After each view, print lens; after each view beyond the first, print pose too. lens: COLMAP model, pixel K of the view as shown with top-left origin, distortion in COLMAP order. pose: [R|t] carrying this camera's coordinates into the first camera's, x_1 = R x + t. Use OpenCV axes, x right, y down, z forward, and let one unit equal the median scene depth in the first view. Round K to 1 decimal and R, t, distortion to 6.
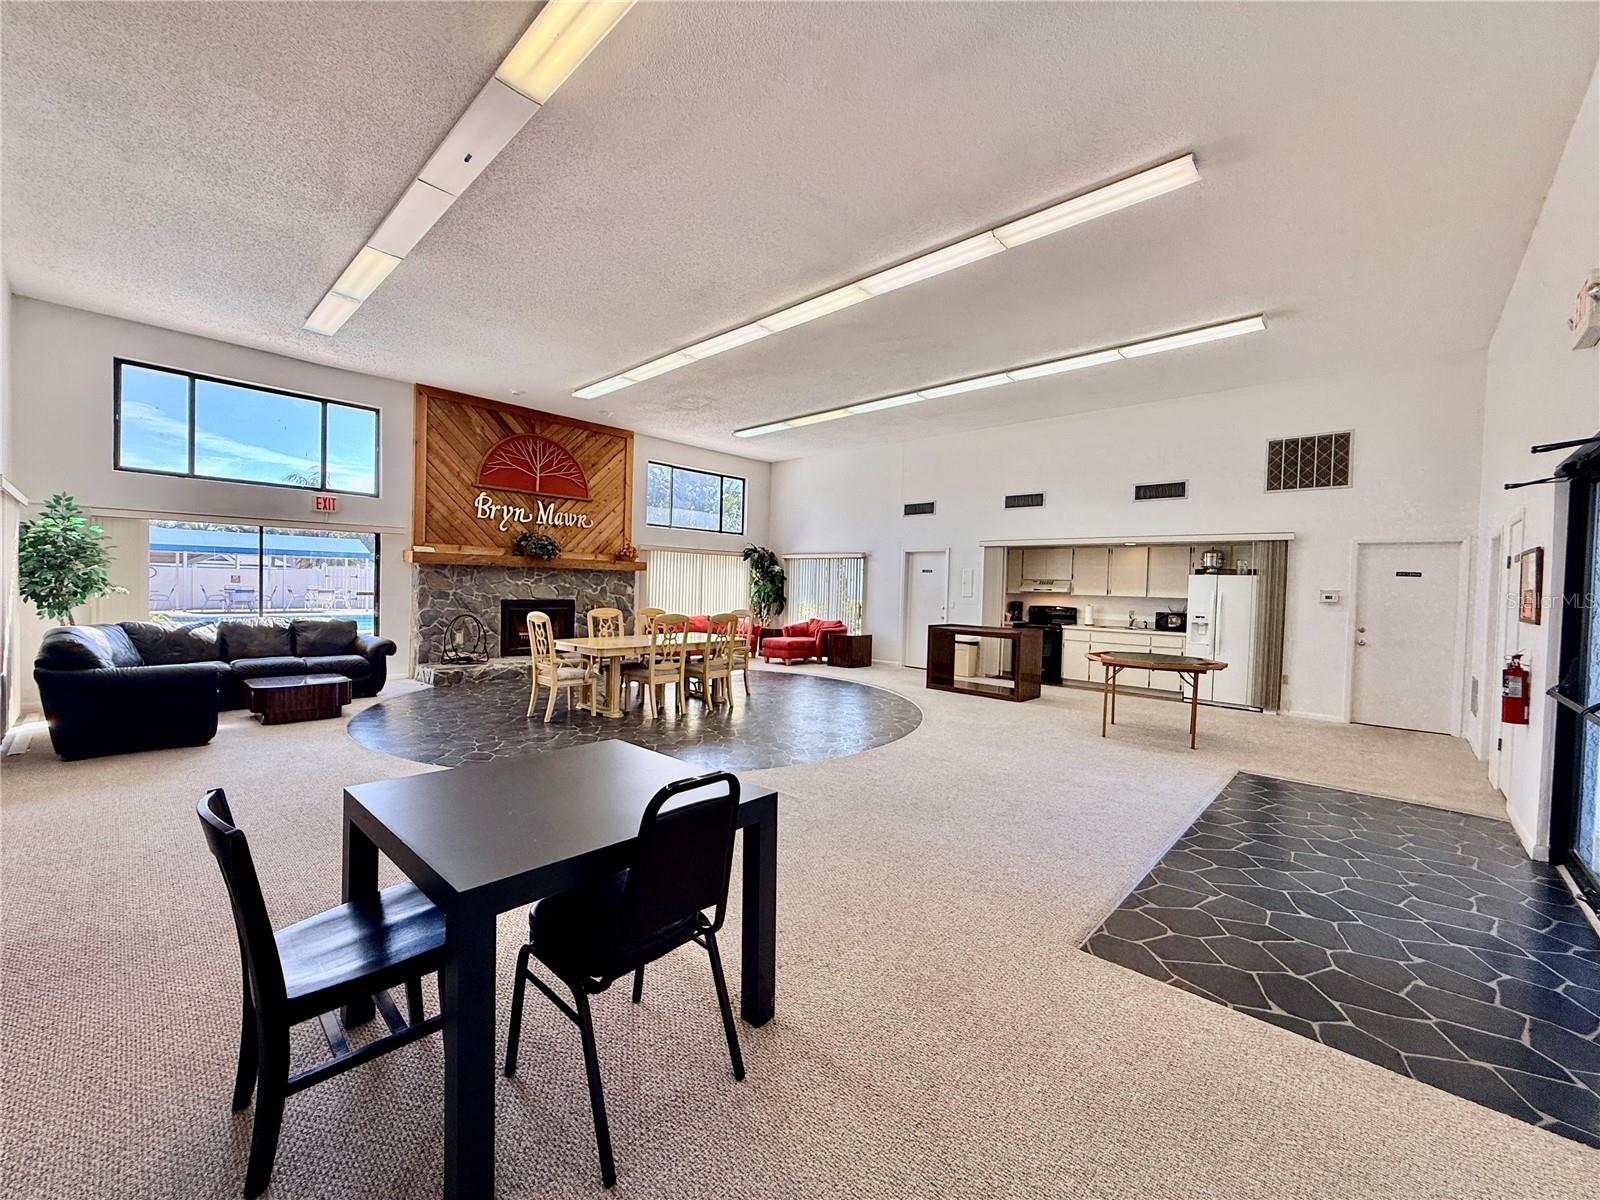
lens RADIAL K [[637.7, 0, 798.8], [0, 637.7, 602.1], [0, 0, 1]] dist [0.001134, 0.000145]
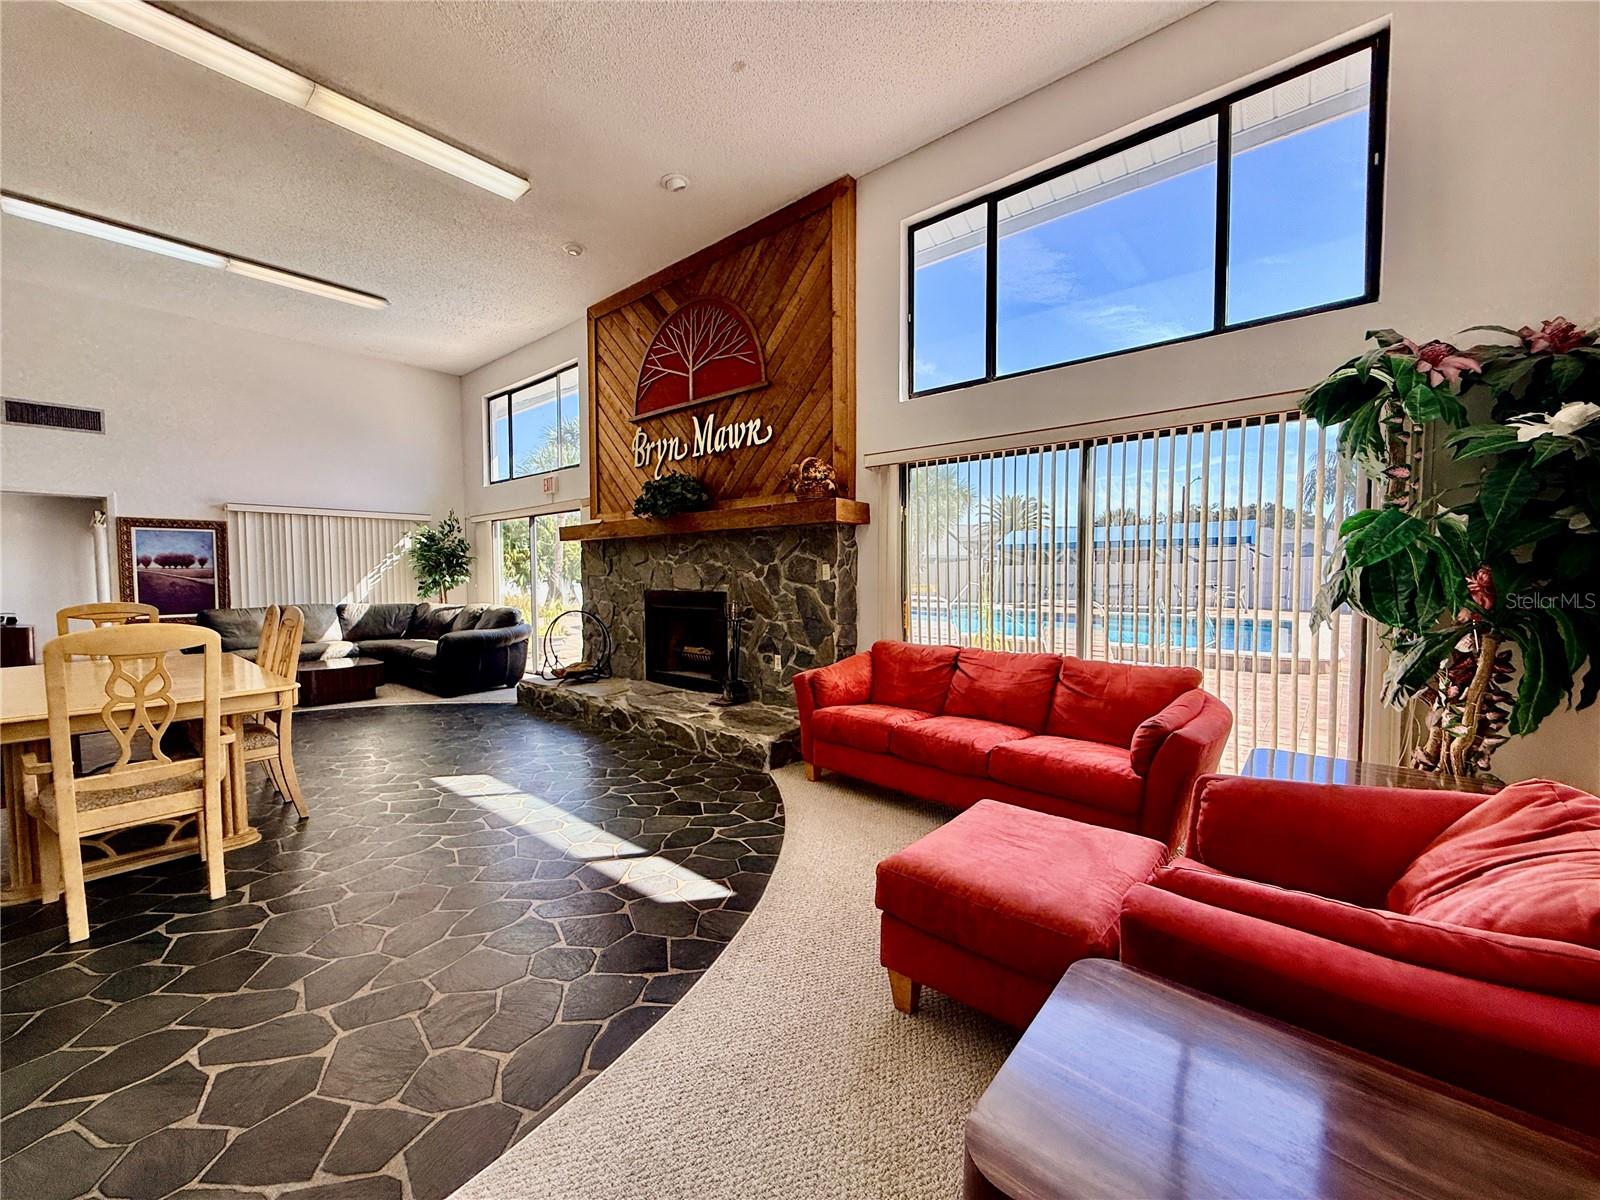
lens RADIAL K [[637.7, 0, 798.6], [0, 637.7, 596.4], [0, 0, 1]] dist [0.001134, 0.000145]
pose [[0.038947, 0.017438, -0.999089, 0.159983], [-0.013828, 0.999761, 0.016911, -0.010349], [0.999146, 0.013157, 0.039178, 1.062713]]
